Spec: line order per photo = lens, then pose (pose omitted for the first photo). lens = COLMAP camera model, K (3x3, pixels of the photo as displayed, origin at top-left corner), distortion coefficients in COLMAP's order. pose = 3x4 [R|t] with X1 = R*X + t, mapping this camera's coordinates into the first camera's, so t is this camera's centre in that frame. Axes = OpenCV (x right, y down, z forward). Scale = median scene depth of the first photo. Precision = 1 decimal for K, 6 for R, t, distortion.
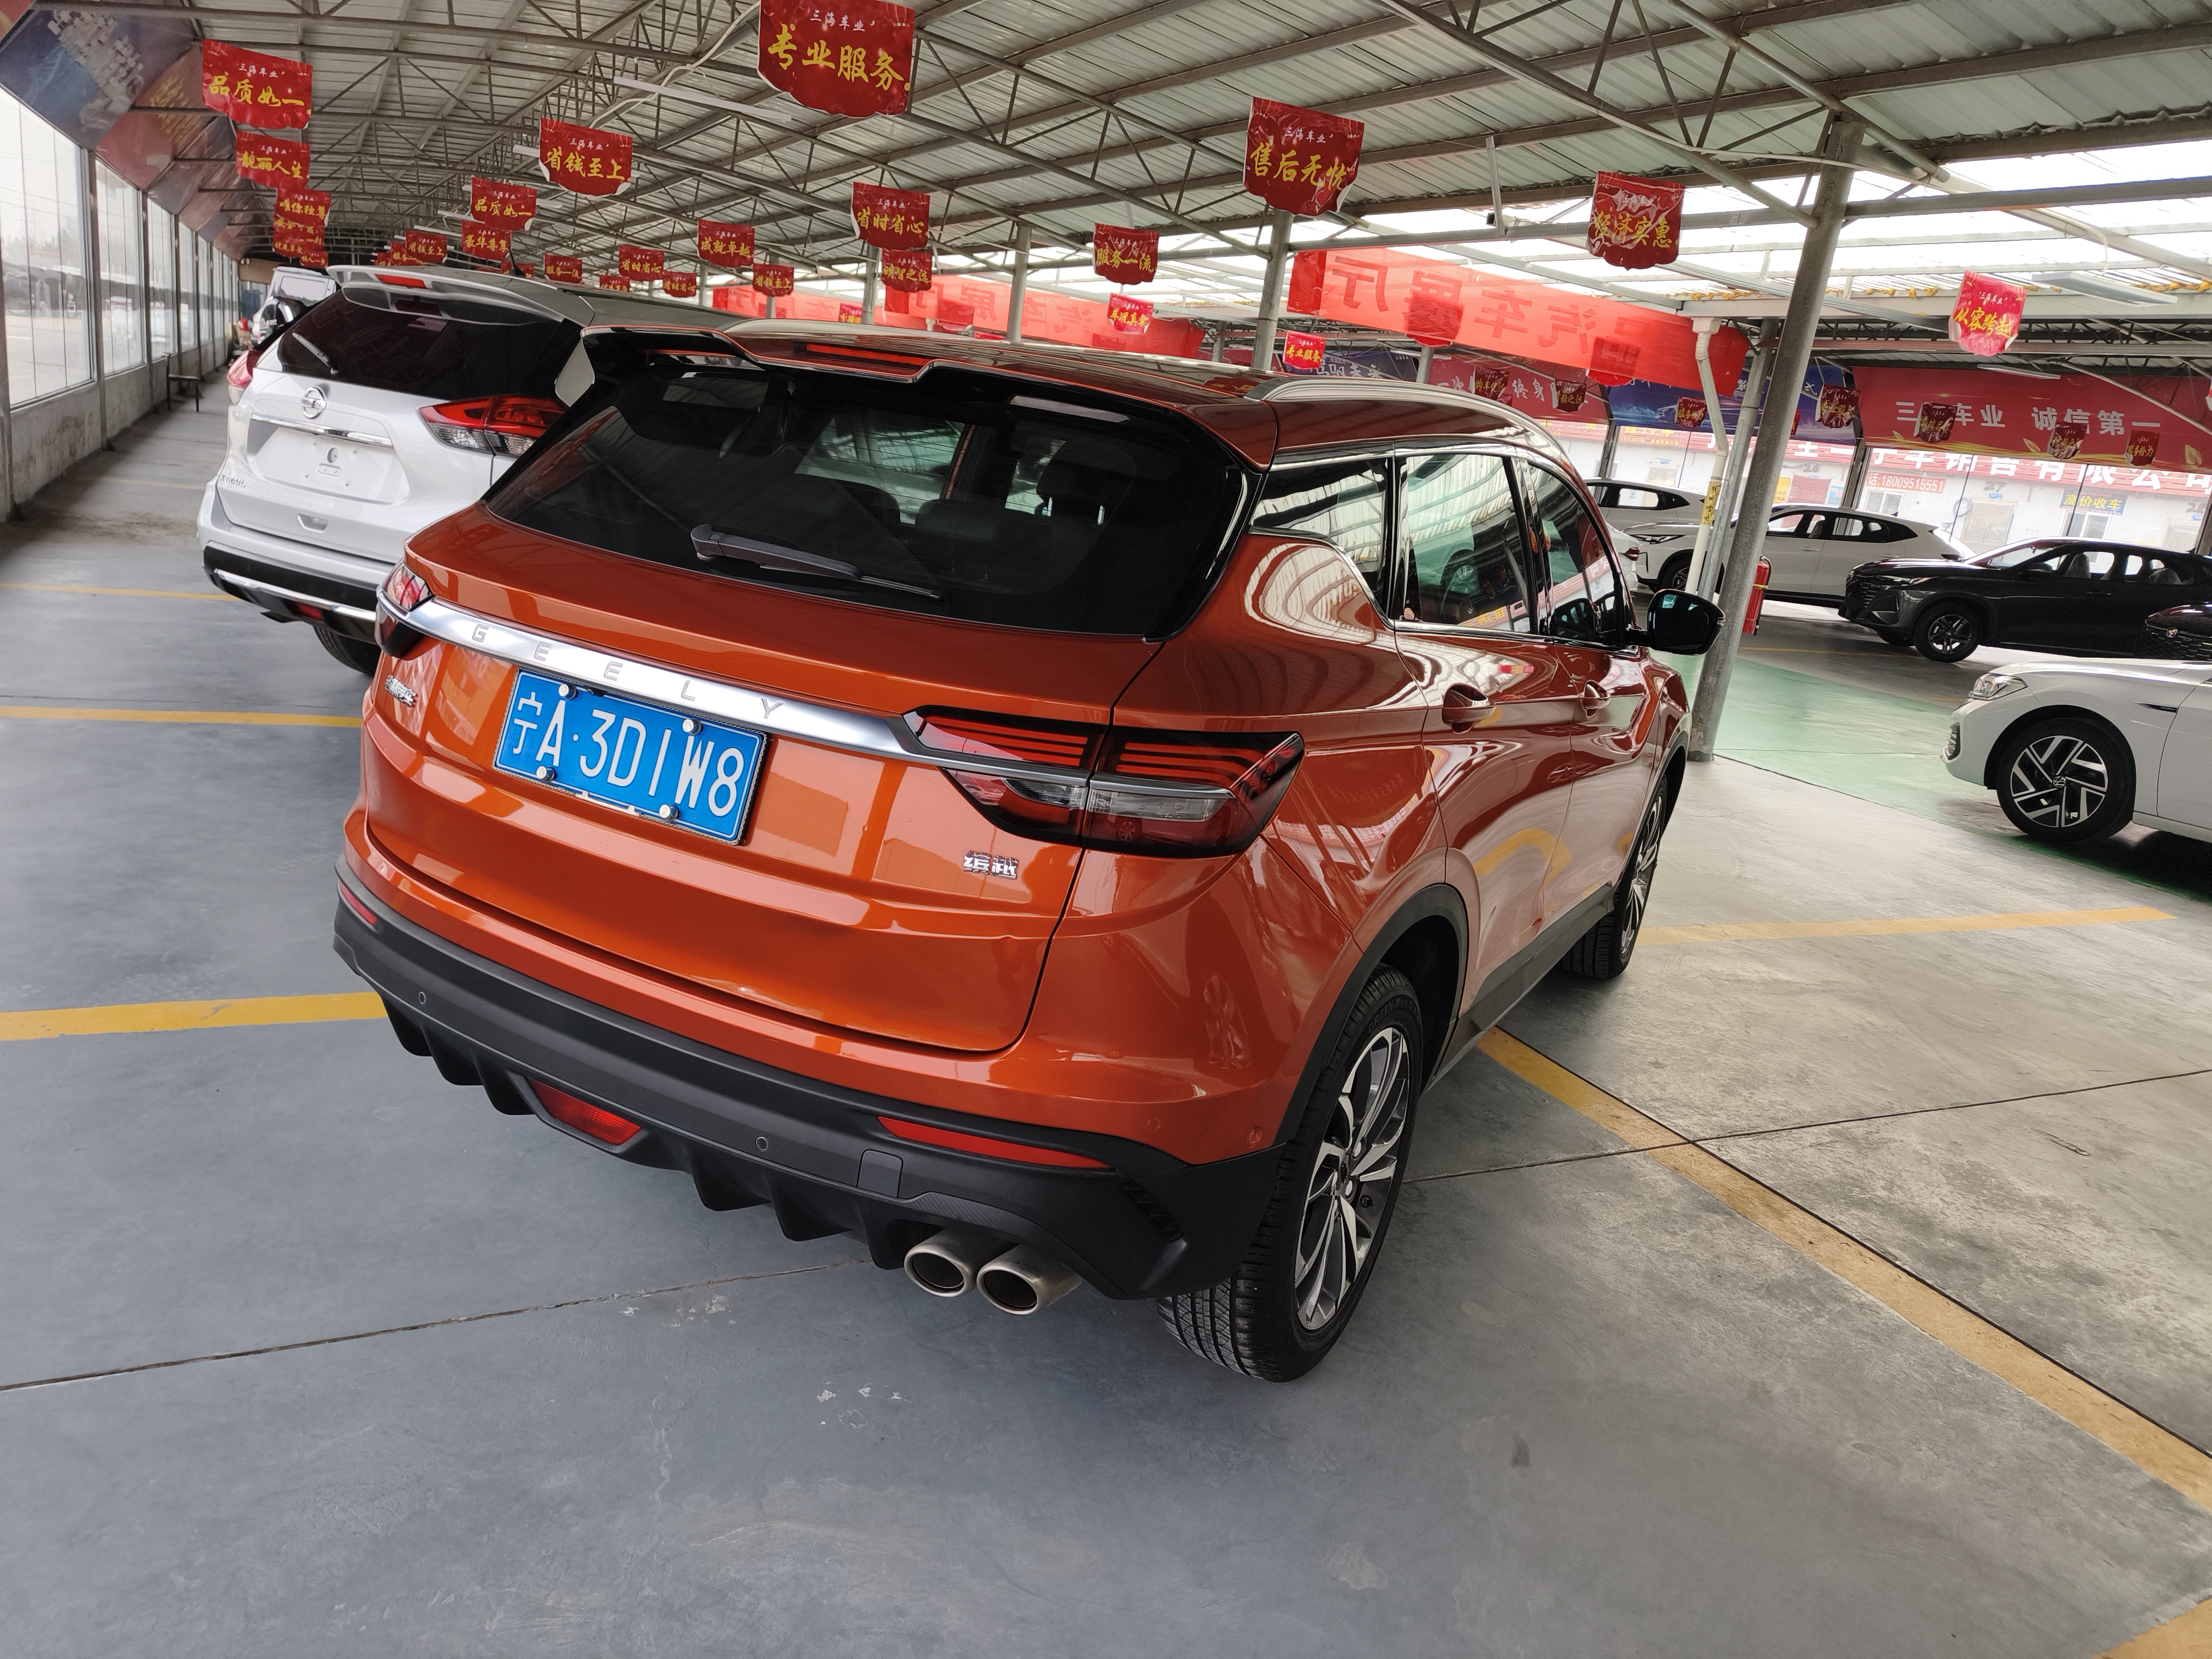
lens RADIAL K [[1452.8, 0, 1106.1], [0, 1452.8, 808.9], [0, 0, 1]] dist [0.055819, -0.046143]
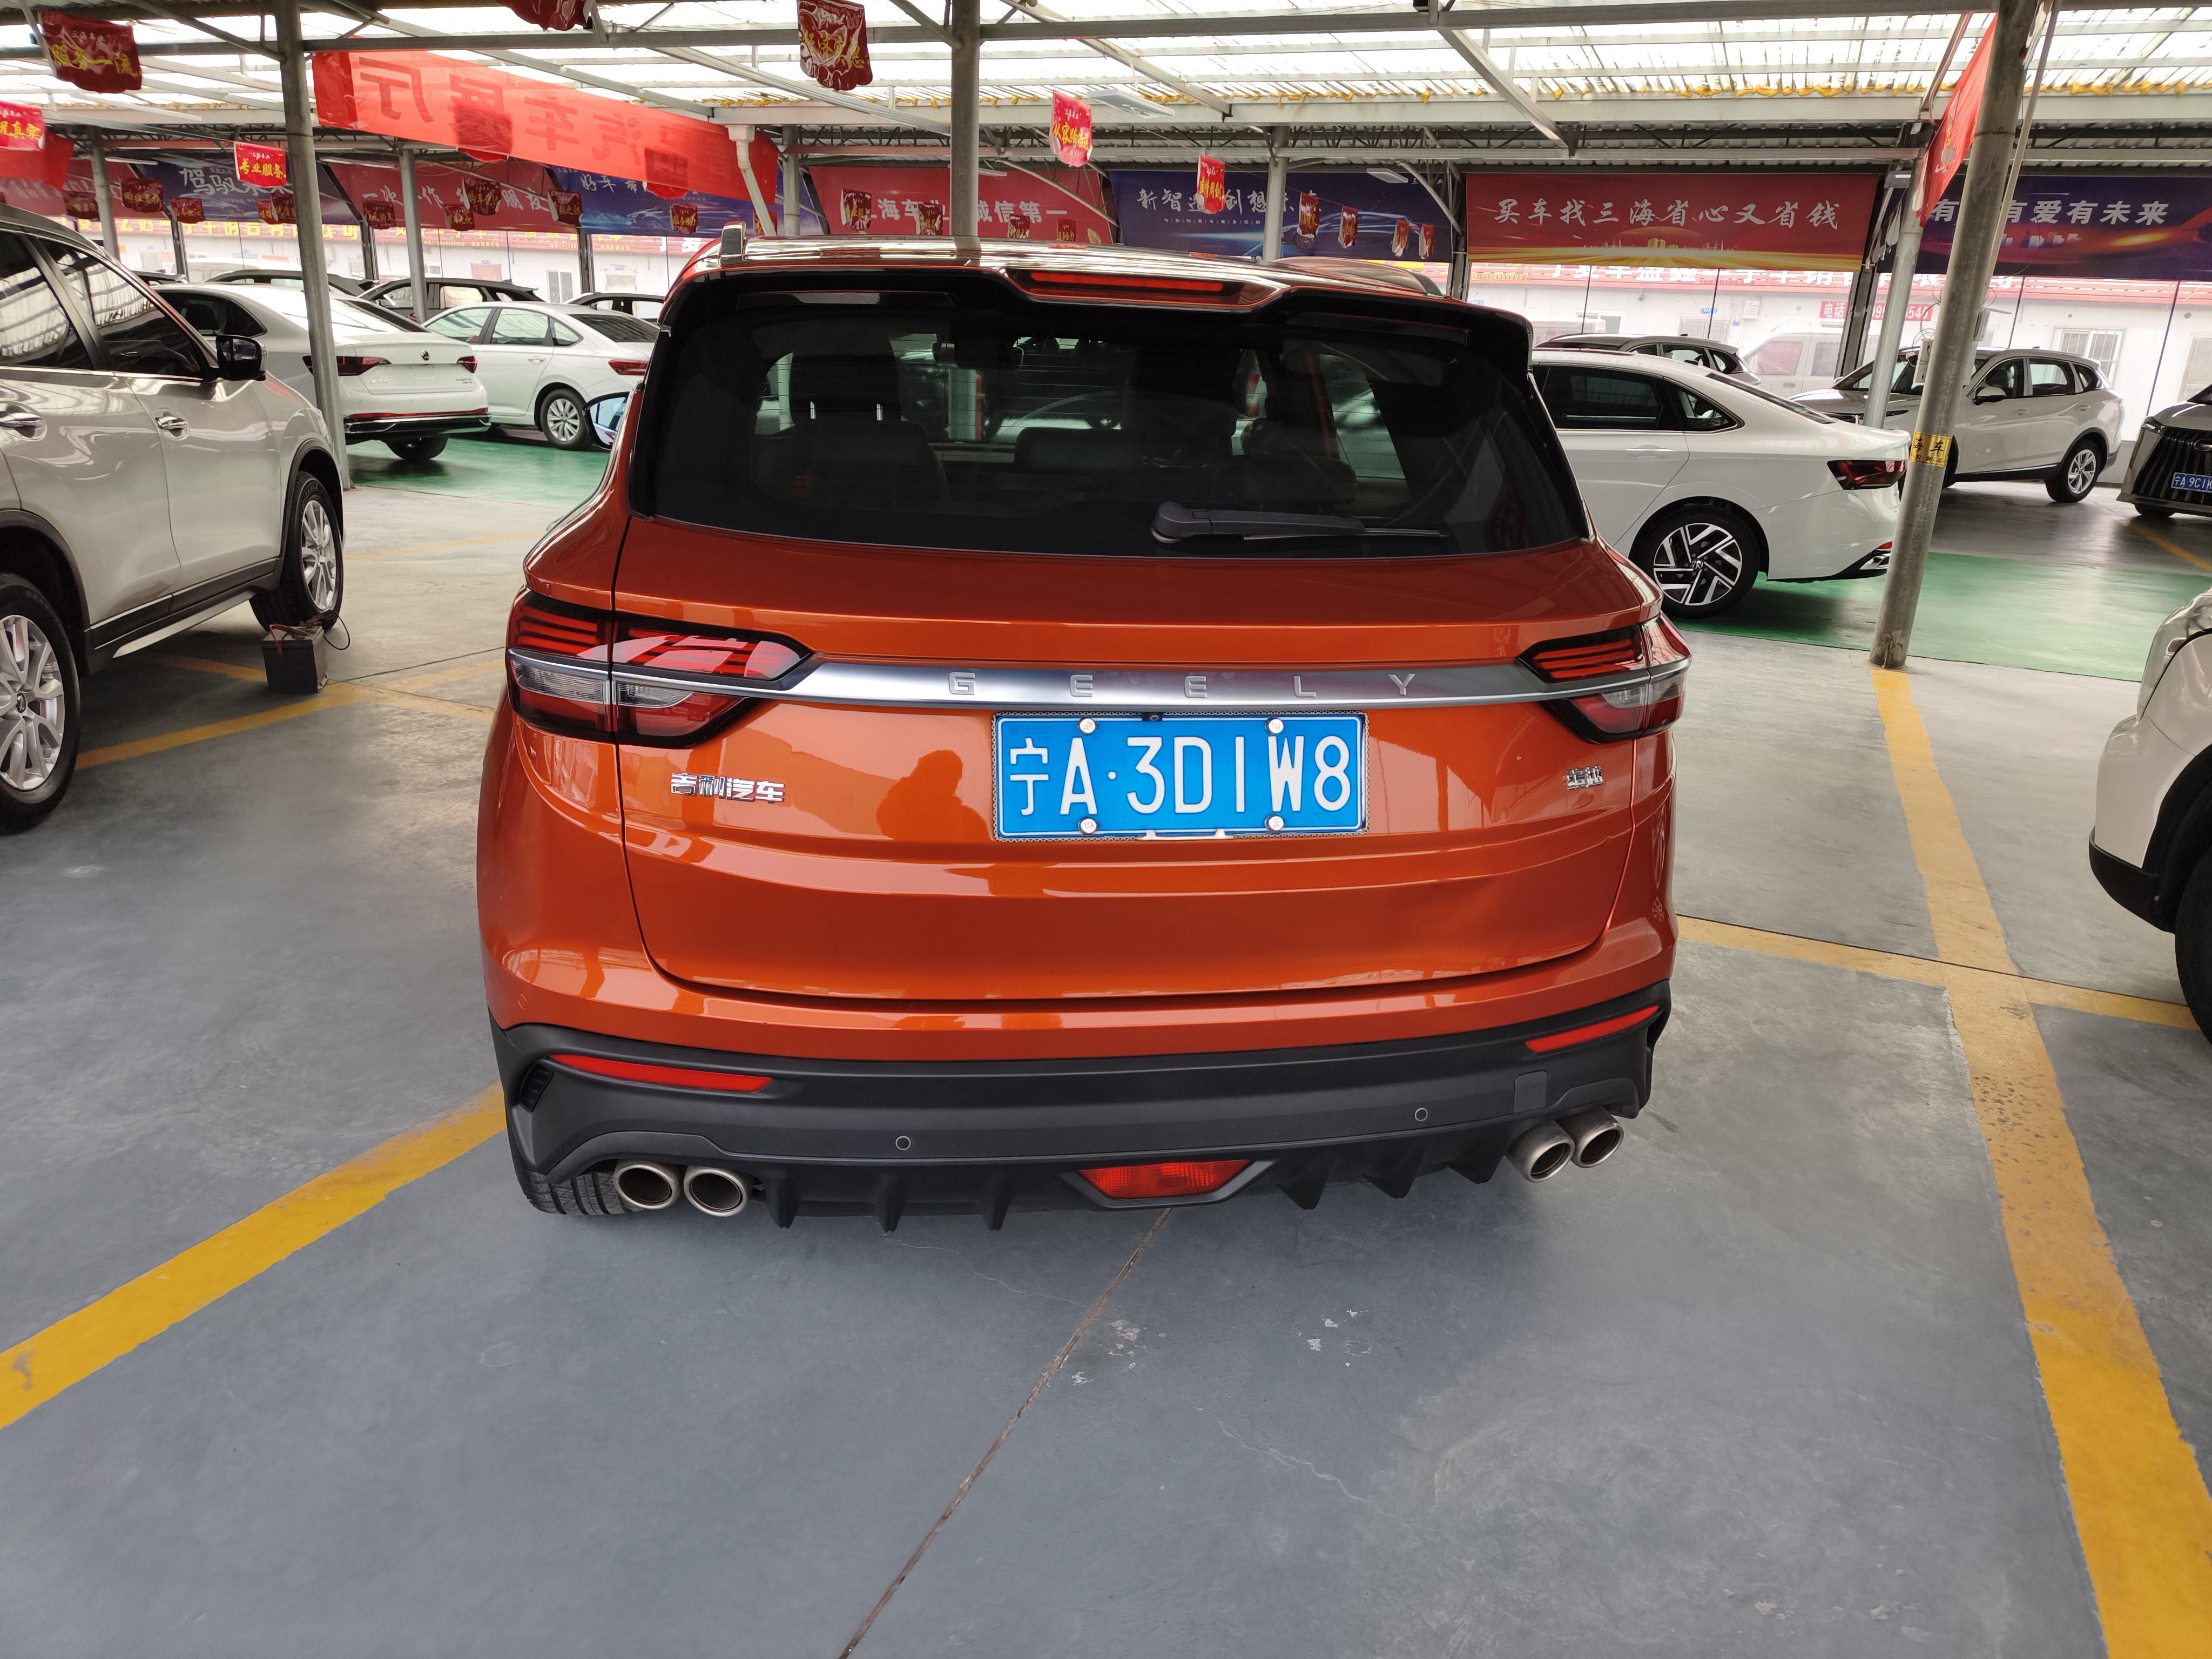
lens RADIAL K [[1467.2, 0, 1103.2], [0, 1467.2, 780.2], [0, 0, 1]] dist [0.043660, -0.027514]
pose [[0.776928, -0.271747, 0.567923, -0.102790], [0.213290, 0.962318, 0.168677, -0.023115], [-0.592359, -0.009918, 0.805613, 0.036534]]
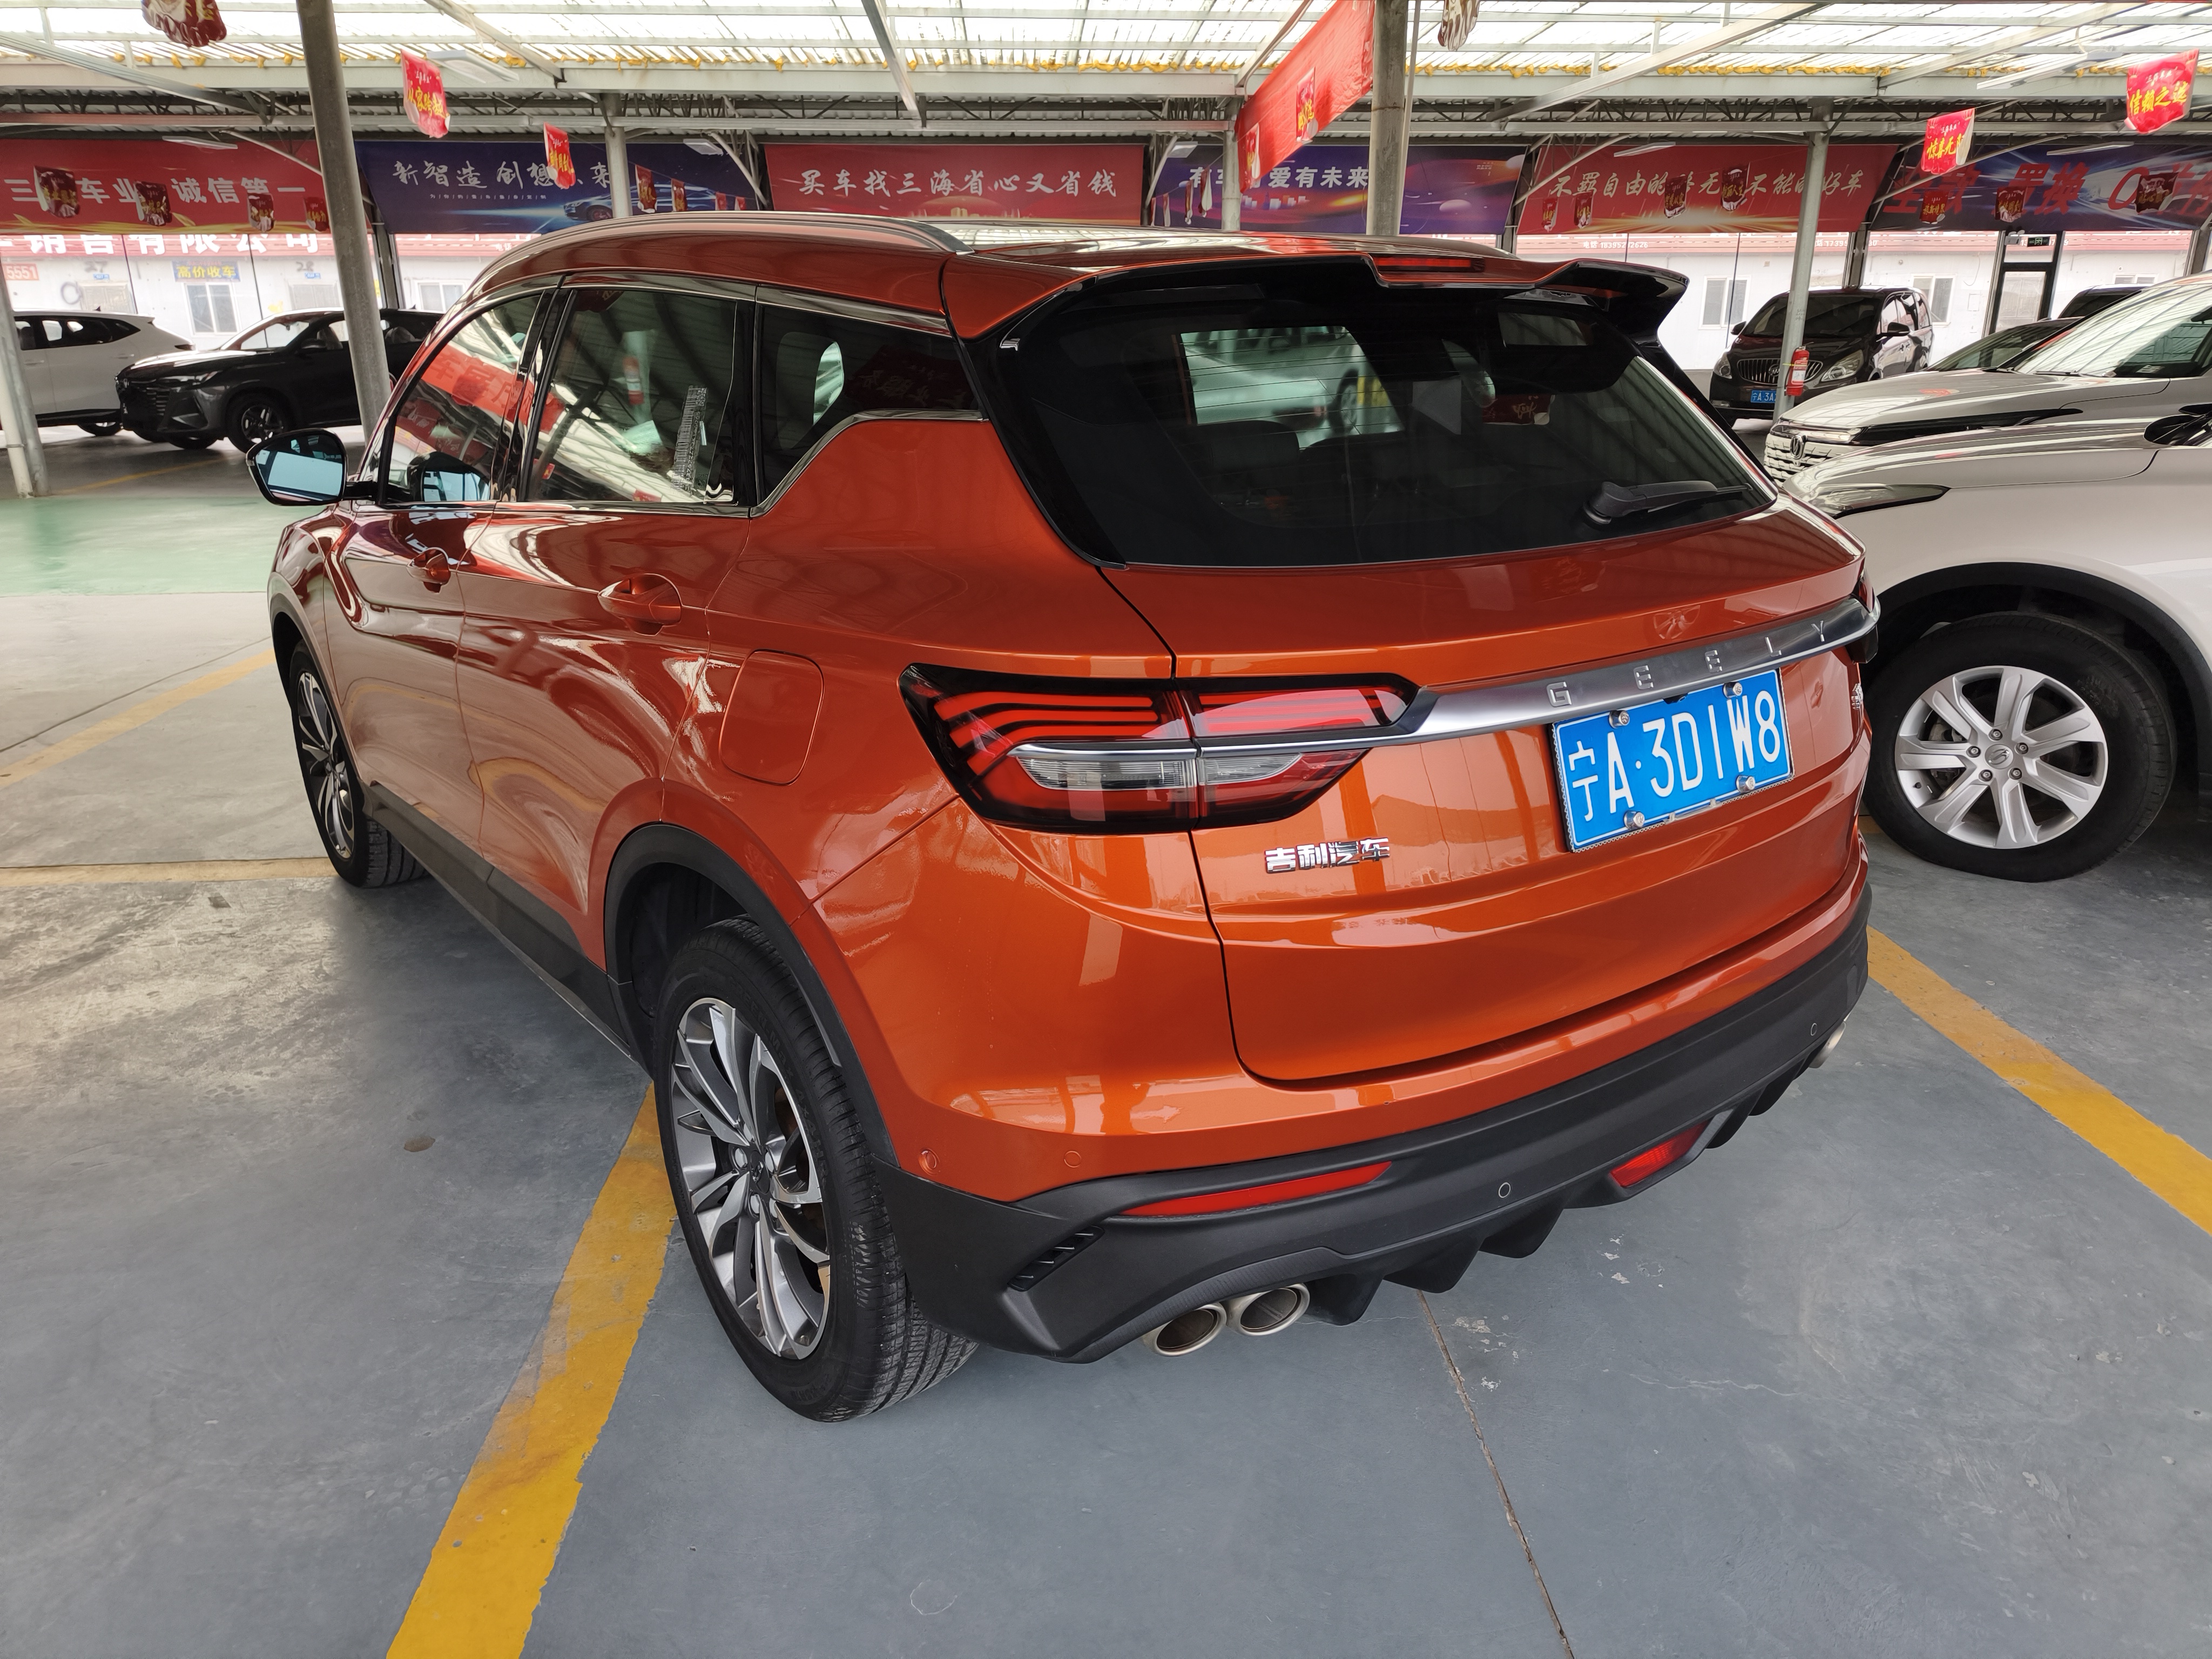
lens RADIAL K [[1485.3, 0, 1058.9], [0, 1485.3, 799.5], [0, 0, 1]] dist [0.058194, -0.061277]
pose [[0.415338, -0.401707, 0.816165, -0.145498], [0.292116, 0.908592, 0.298544, -0.046269], [-0.861488, 0.114418, 0.494718, 0.103222]]
